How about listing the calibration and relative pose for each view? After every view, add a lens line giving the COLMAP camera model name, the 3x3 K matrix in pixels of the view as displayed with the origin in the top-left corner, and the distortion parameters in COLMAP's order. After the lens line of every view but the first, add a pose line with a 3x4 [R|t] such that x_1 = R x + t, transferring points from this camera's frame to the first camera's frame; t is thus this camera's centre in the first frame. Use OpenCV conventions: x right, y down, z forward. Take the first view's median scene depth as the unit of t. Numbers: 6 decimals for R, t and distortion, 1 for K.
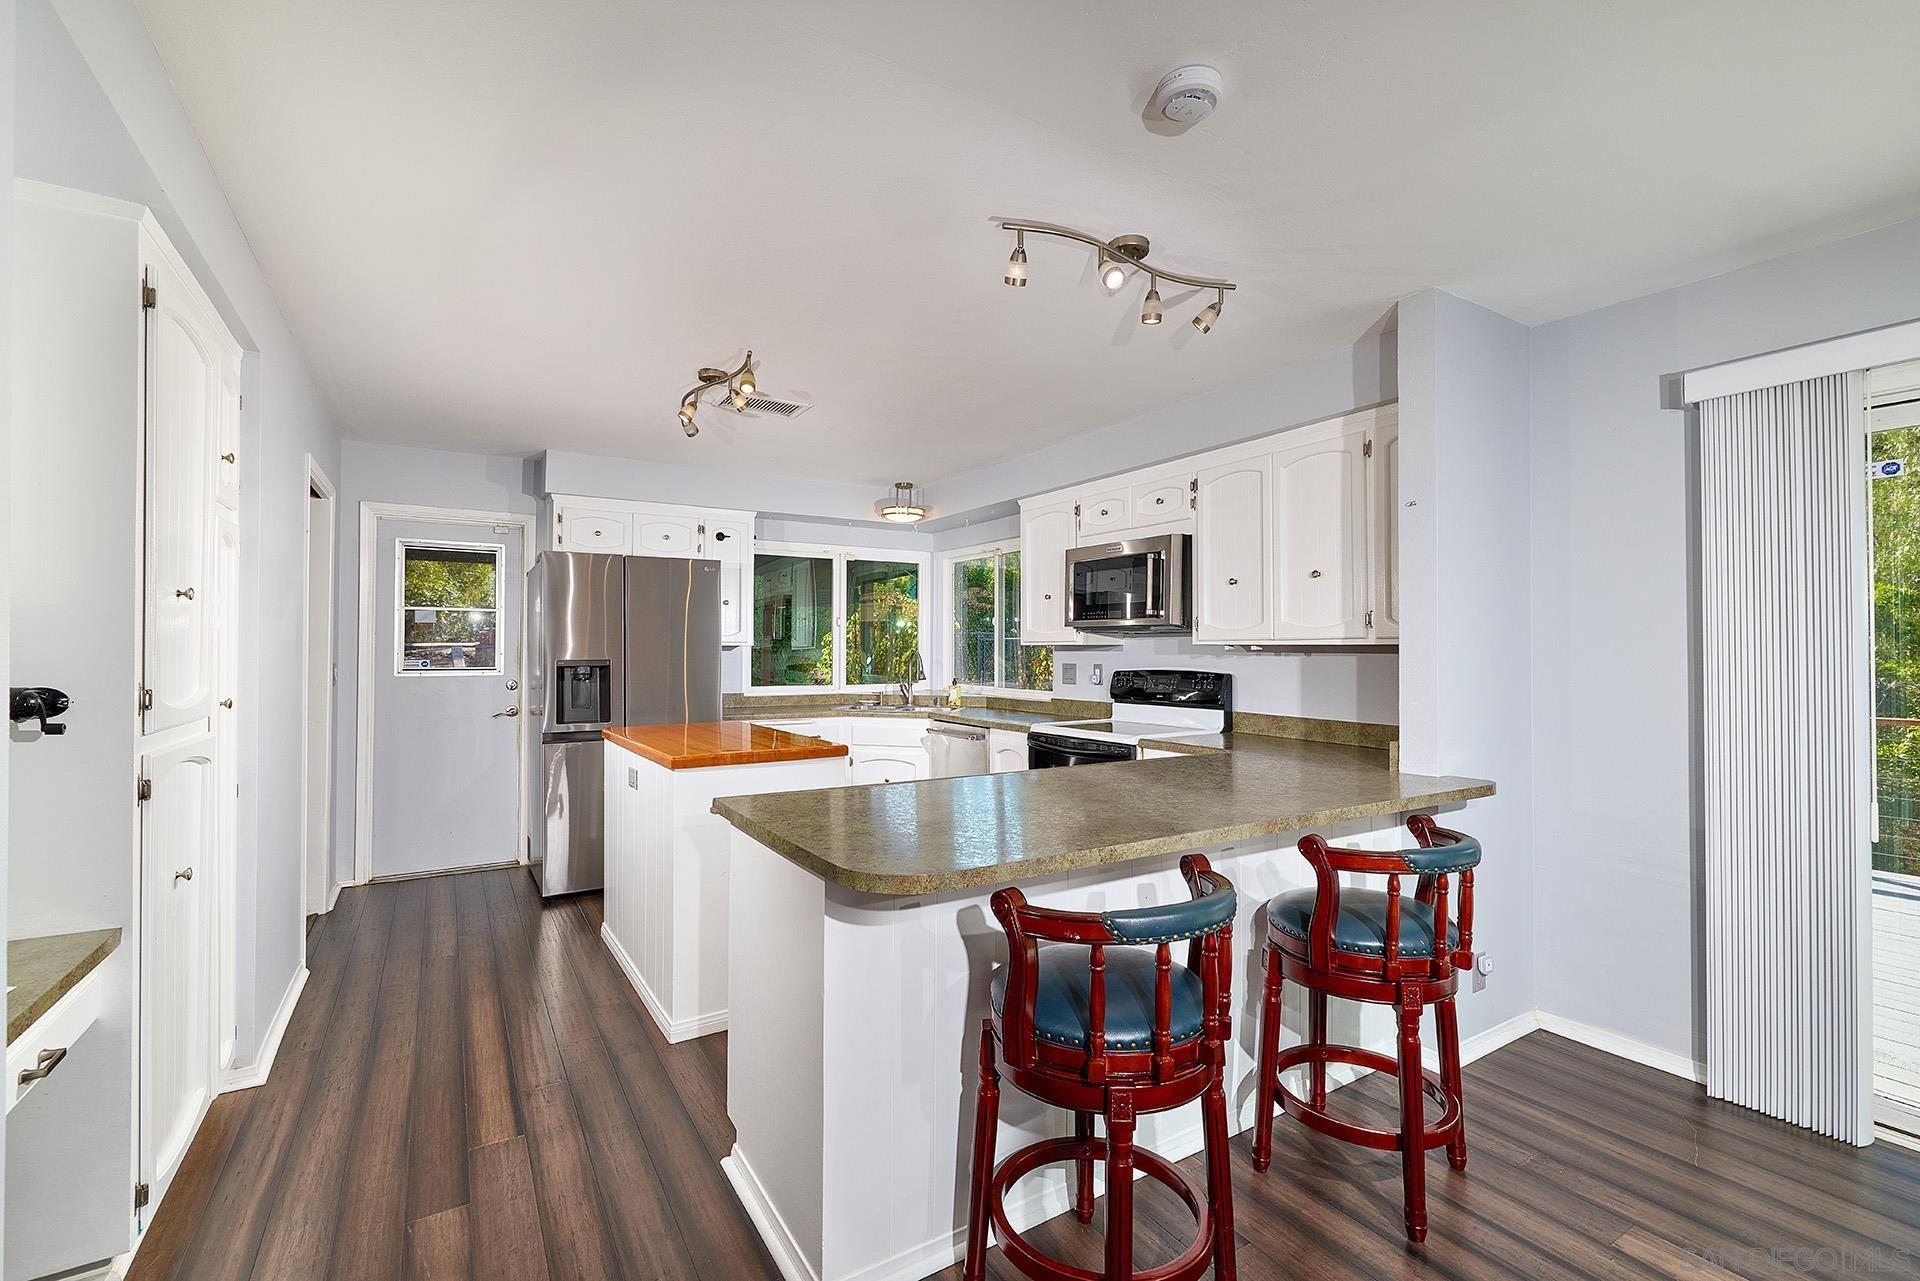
lens RADIAL K [[833.2, 0, 952.6], [0, 833.2, 637.4], [0, 0, 1]] dist [0.003881, -0.000814]
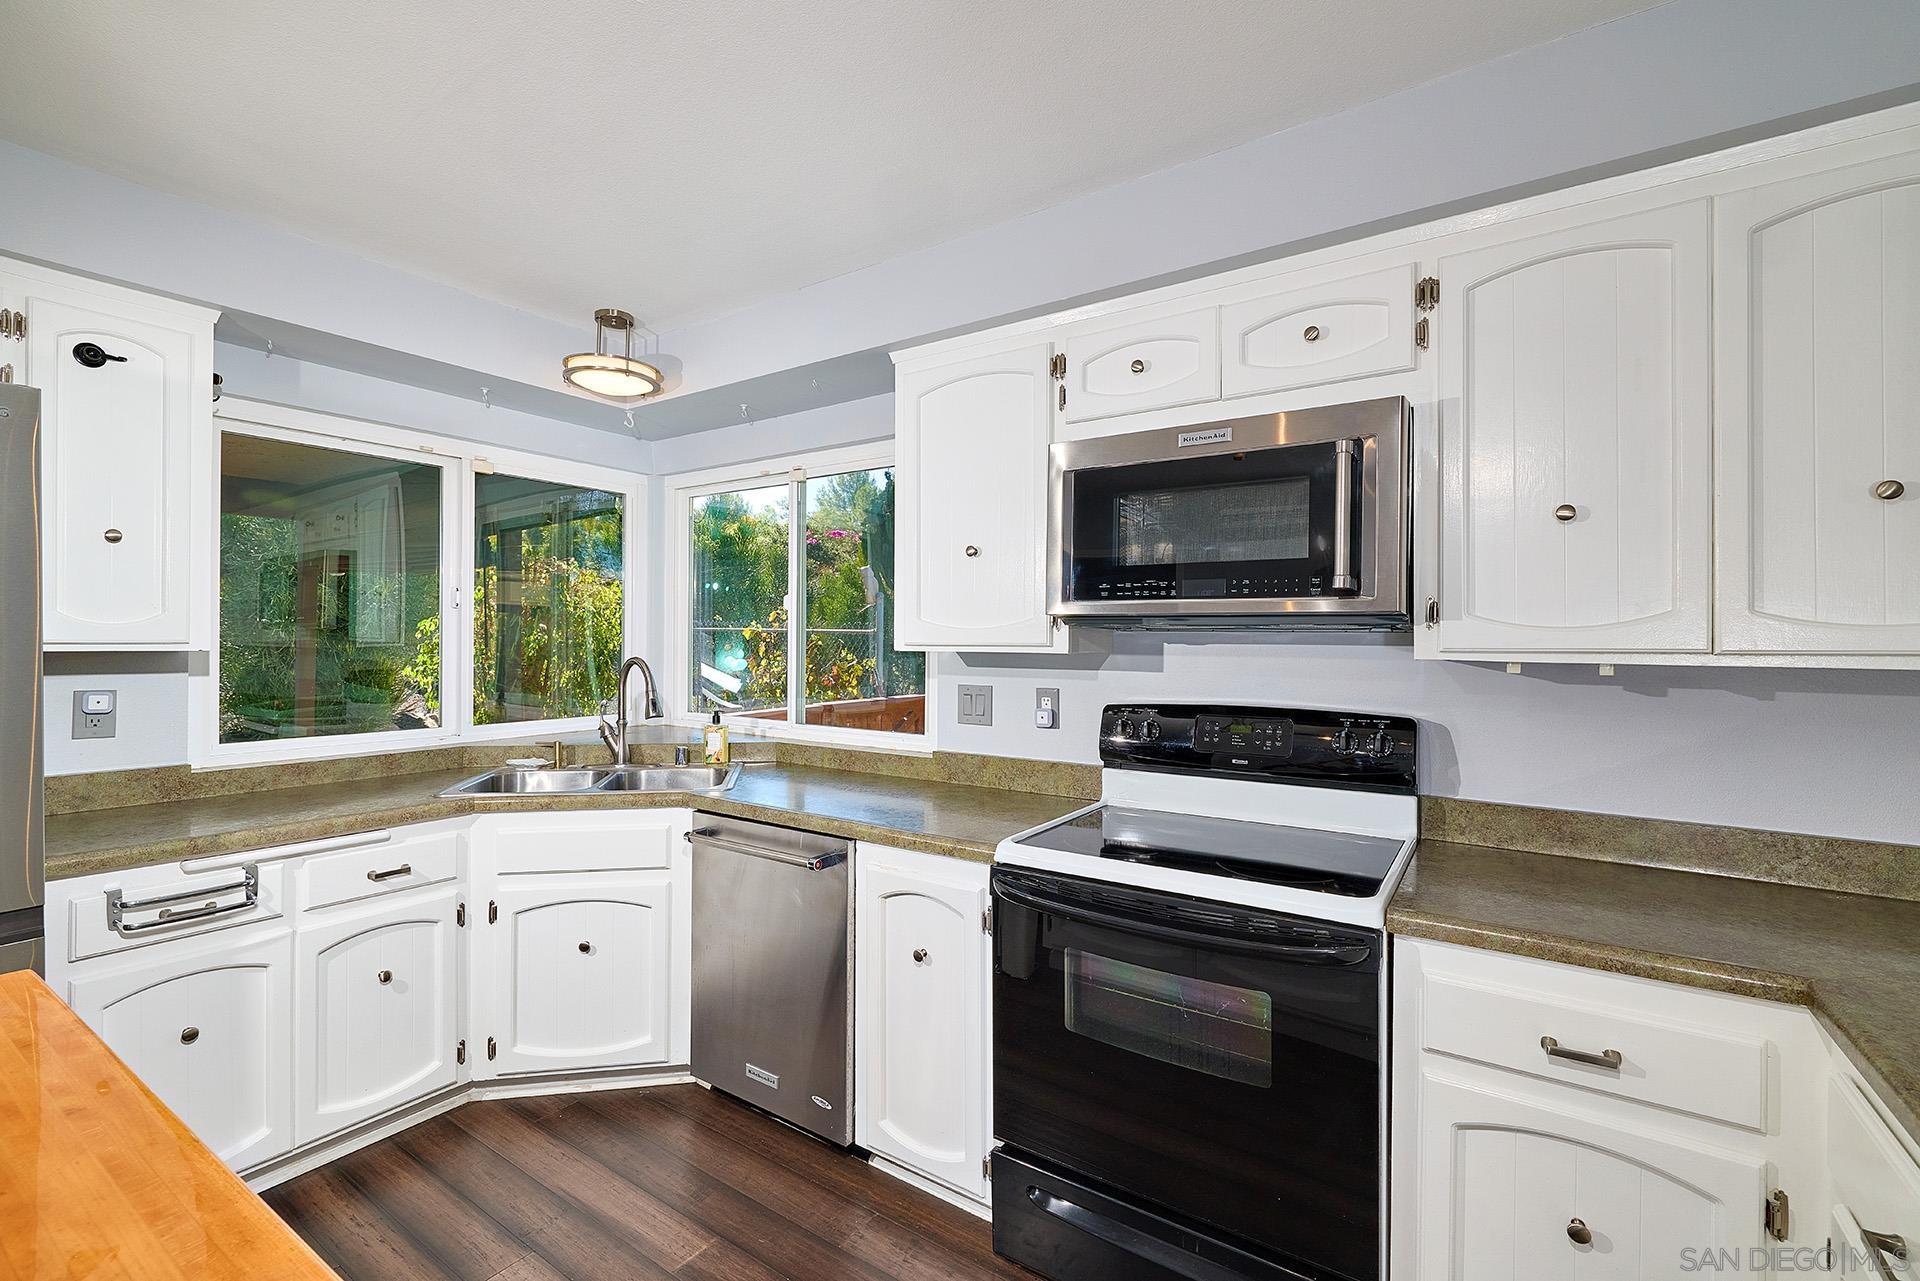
lens RADIAL K [[833.2, 0, 954.1], [0, 833.2, 638.4], [0, 0, 1]] dist [0.003881, -0.000814]
pose [[0.914422, 0.002904, 0.404753, -0.090203], [-0.009443, 0.999855, 0.014161, -0.005540], [-0.404653, -0.016772, 0.914317, 0.579909]]
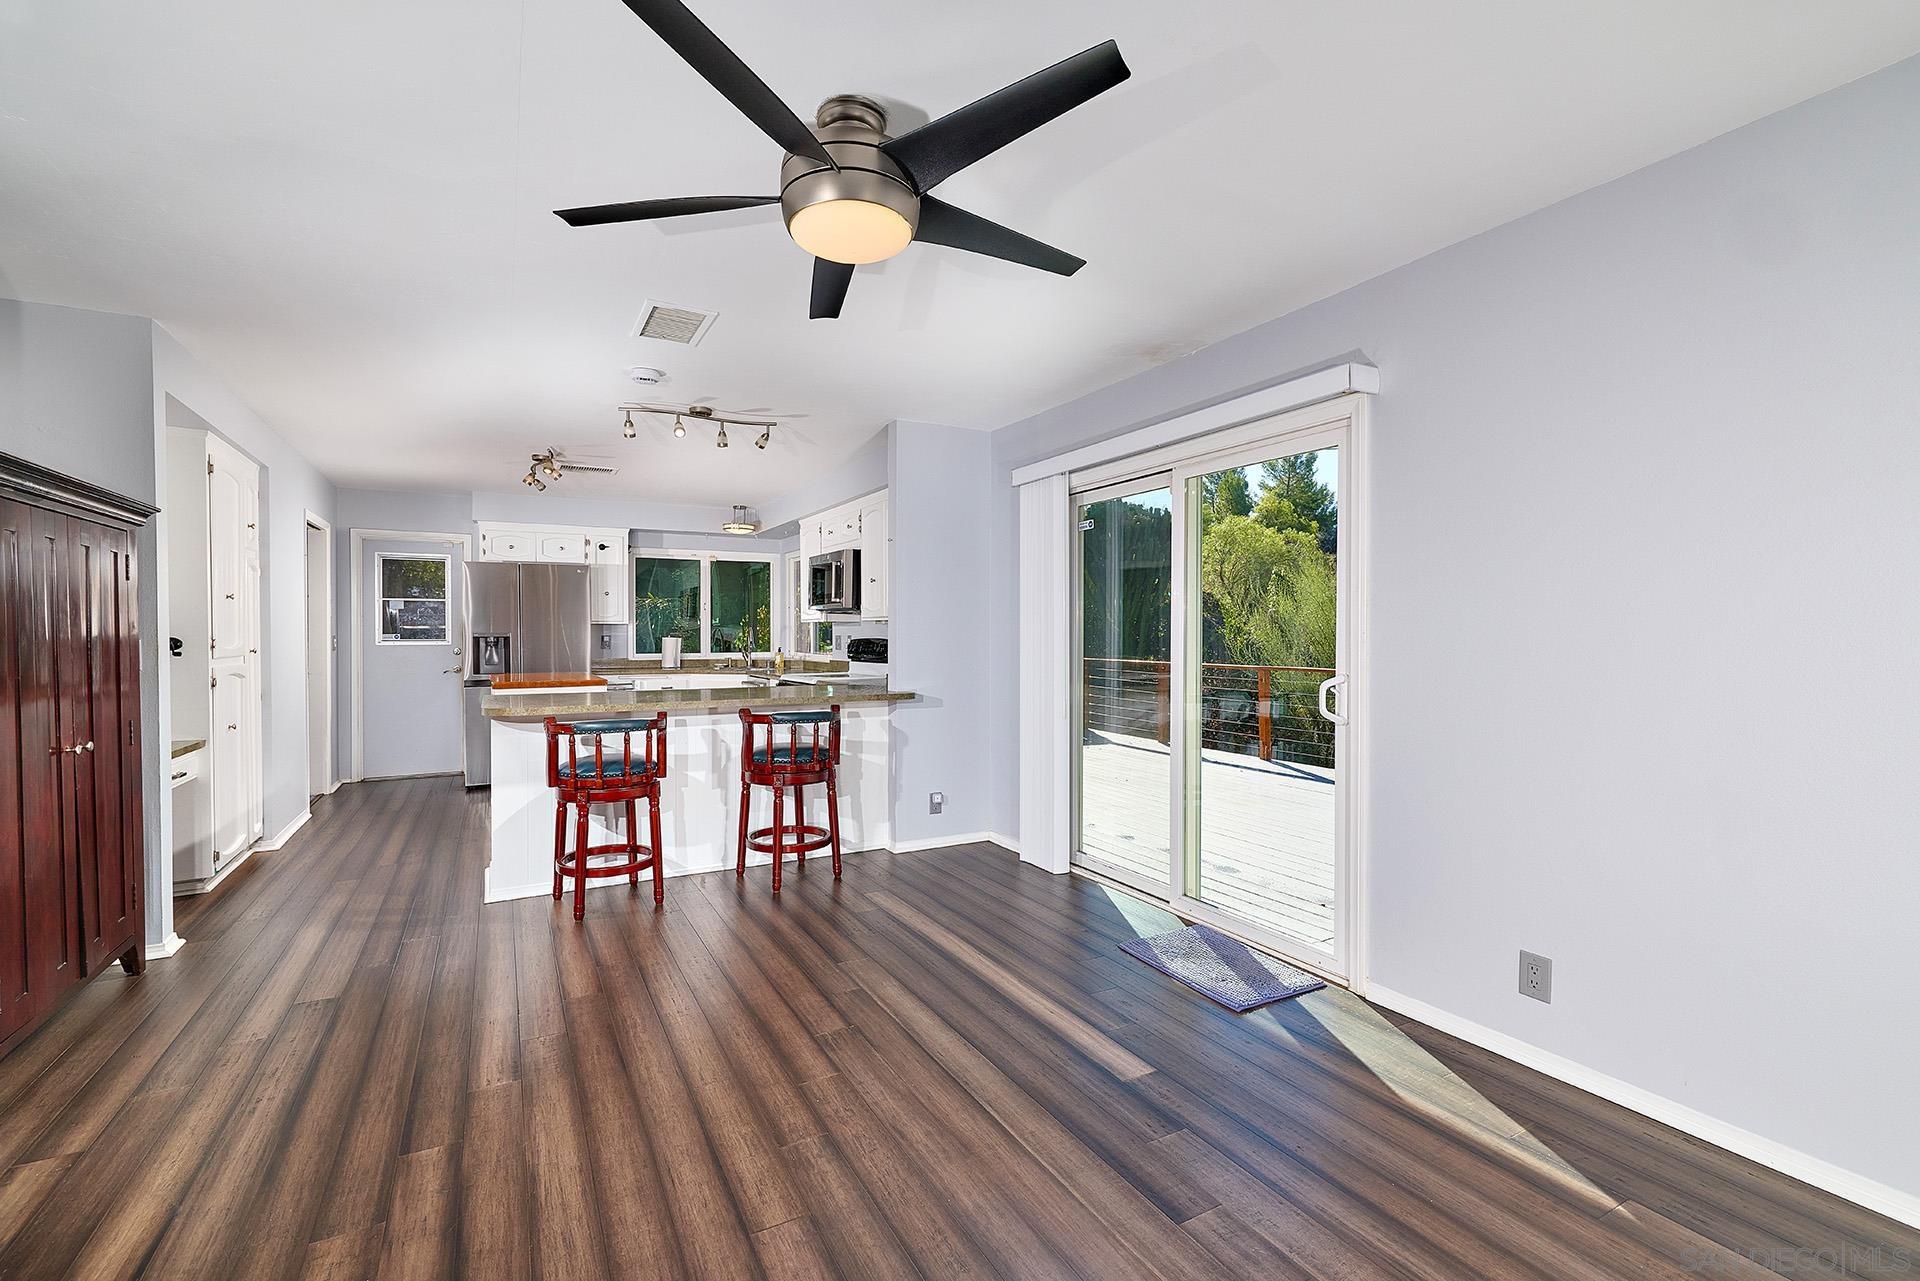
lens RADIAL K [[833.2, 0, 953.5], [0, 833.2, 635.9], [0, 0, 1]] dist [0.003881, -0.000814]
pose [[0.998835, -0.004873, -0.048012, 0.444354], [0.005796, 0.999801, 0.019107, 0.007467], [0.047909, -0.019363, 0.998664, -0.451078]]
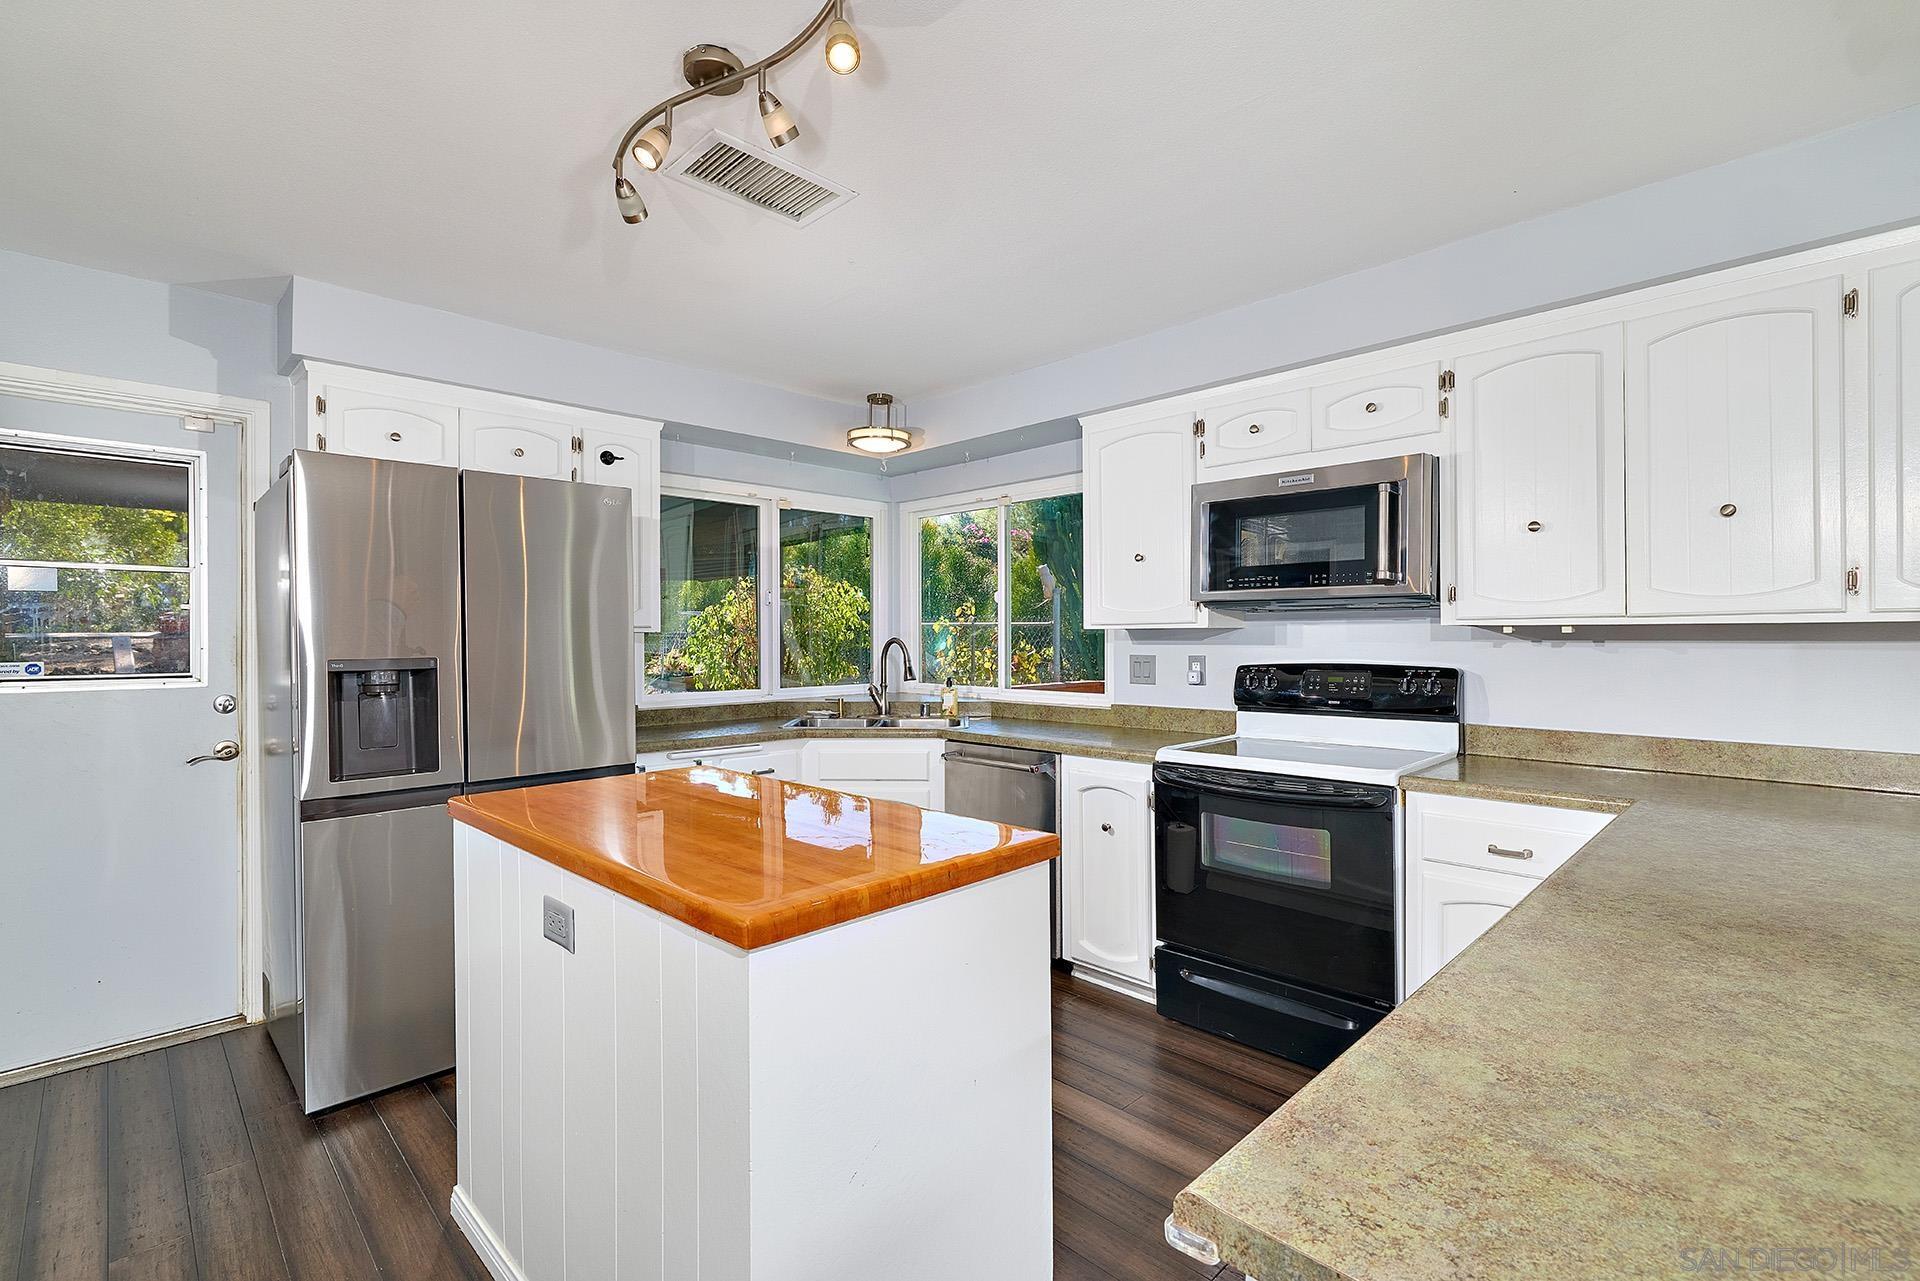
lens RADIAL K [[865.4, 0, 954.4], [0, 865.4, 638.8], [0, 0, 1]] dist [0.001624, 0.000483]
pose [[0.974925, -0.006532, 0.222439, -0.195087], [0.002875, 0.999855, 0.016760, 0.005279], [-0.222516, -0.015701, 0.974803, 0.351045]]
